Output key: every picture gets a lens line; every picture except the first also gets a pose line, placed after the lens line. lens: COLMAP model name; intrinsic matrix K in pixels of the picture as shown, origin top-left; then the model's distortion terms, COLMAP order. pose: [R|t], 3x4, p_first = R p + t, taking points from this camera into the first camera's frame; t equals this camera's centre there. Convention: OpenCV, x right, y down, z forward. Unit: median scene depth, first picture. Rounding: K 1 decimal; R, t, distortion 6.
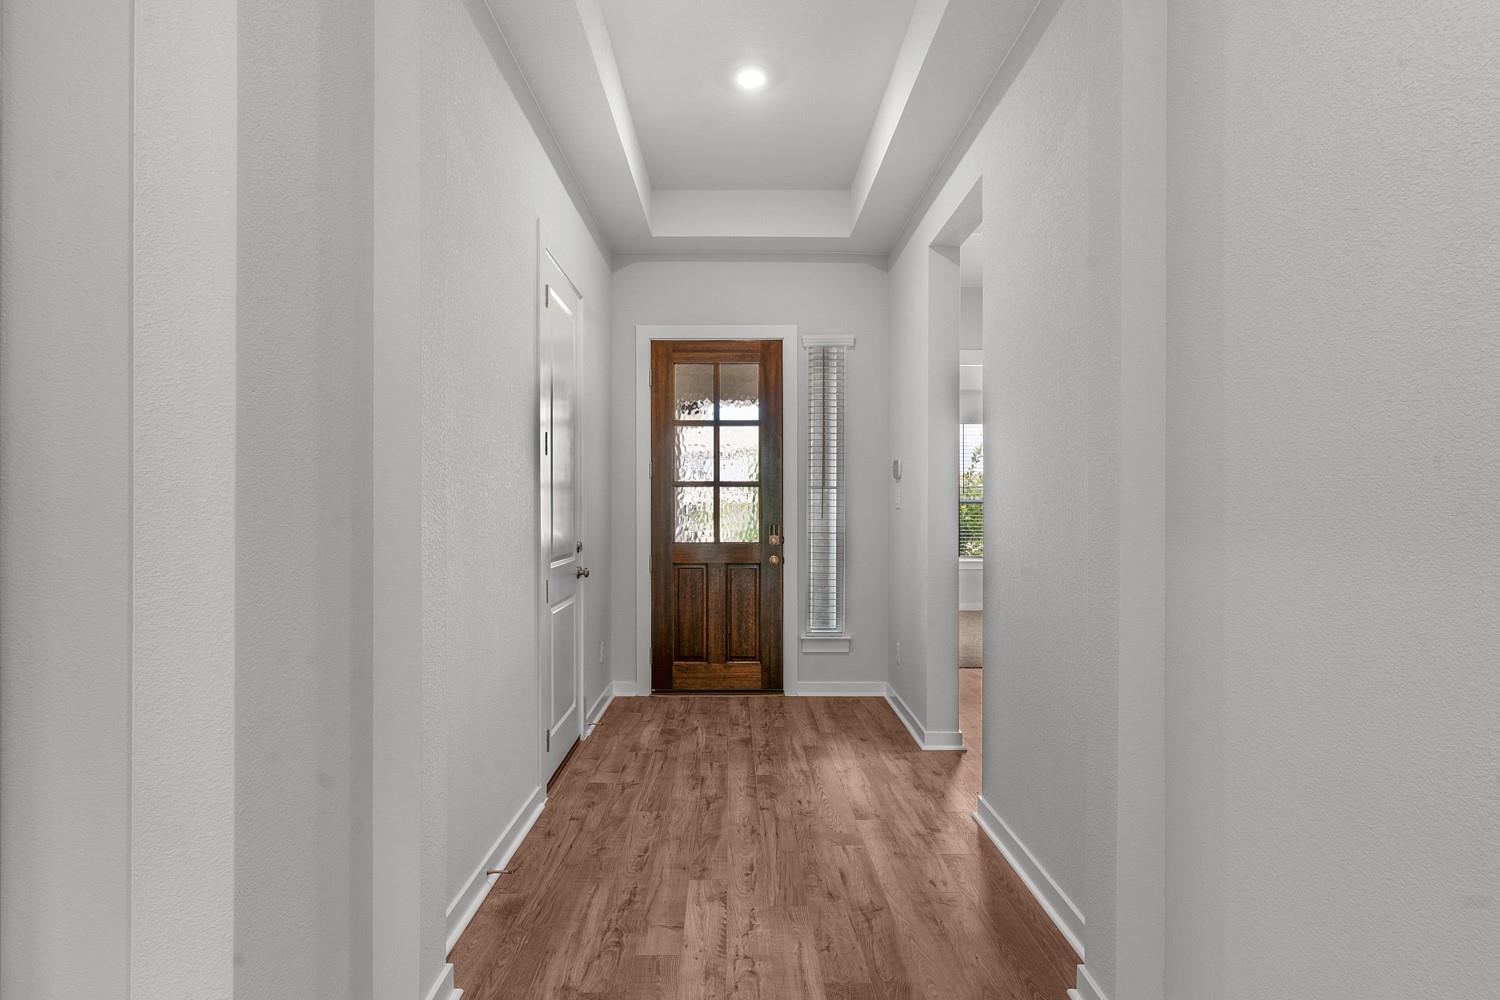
lens RADIAL K [[762.8, 0, 749.4], [0, 762.8, 501.5], [0, 0, 1]] dist [-0.002650, -0.000177]
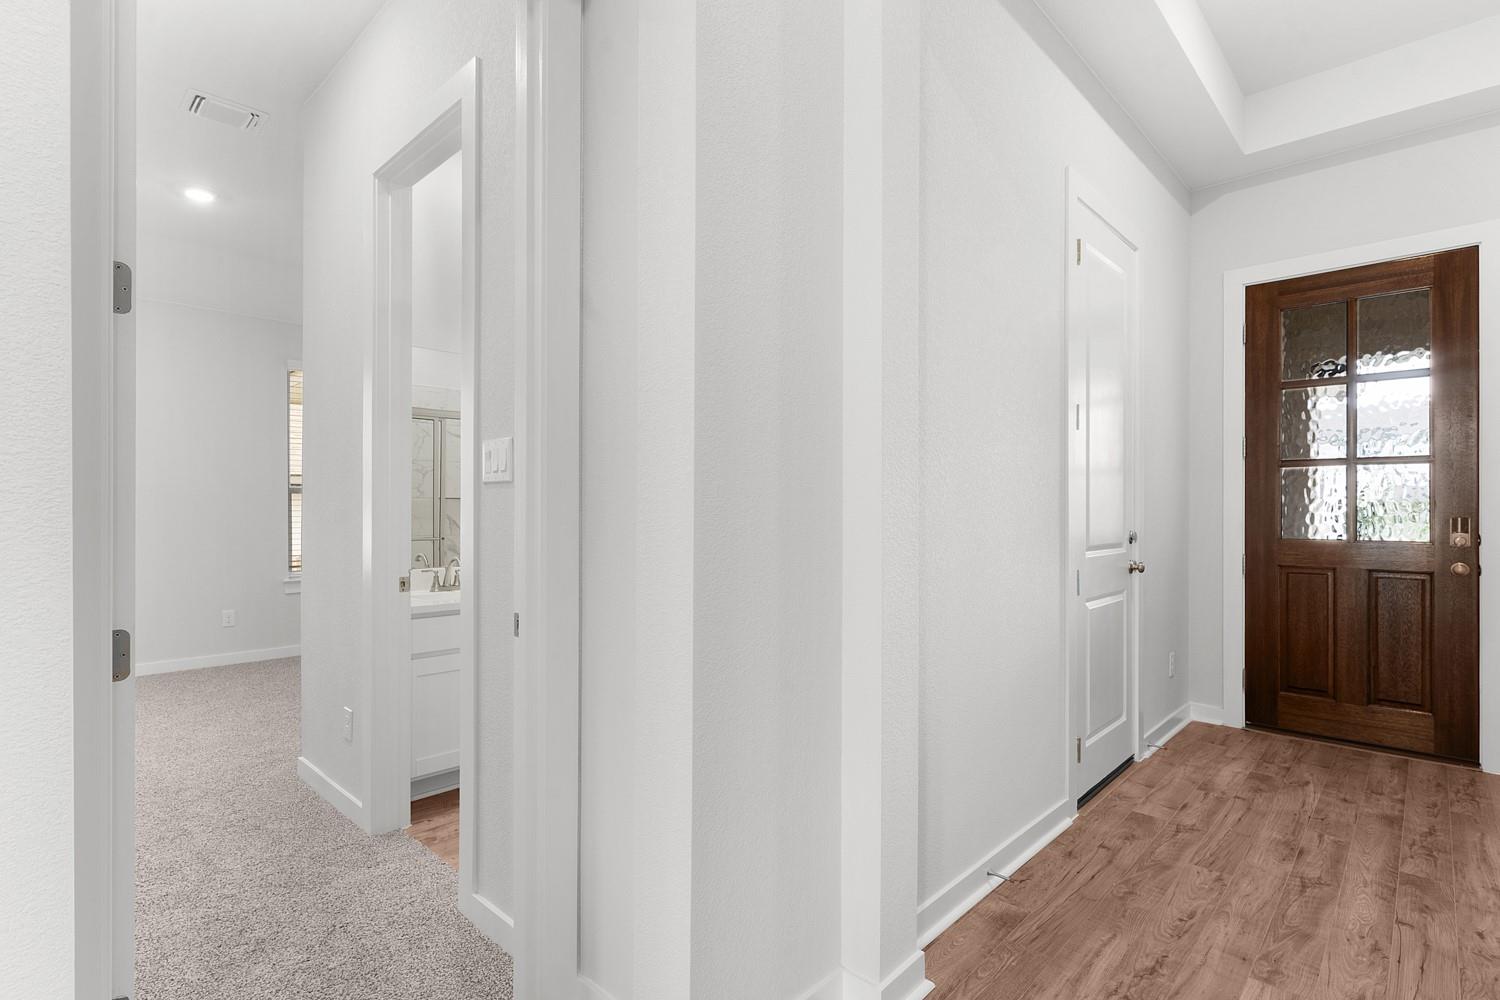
lens RADIAL K [[735.4, 0, 747.7], [0, 735.4, 506.3], [0, 0, 1]] dist [0.001030, -0.000841]
pose [[0.706926, -0.002611, -0.707283, 0.062104], [0.002454, 0.999996, -0.001239, 0.025774], [0.707283, -0.000860, 0.706930, 0.106189]]
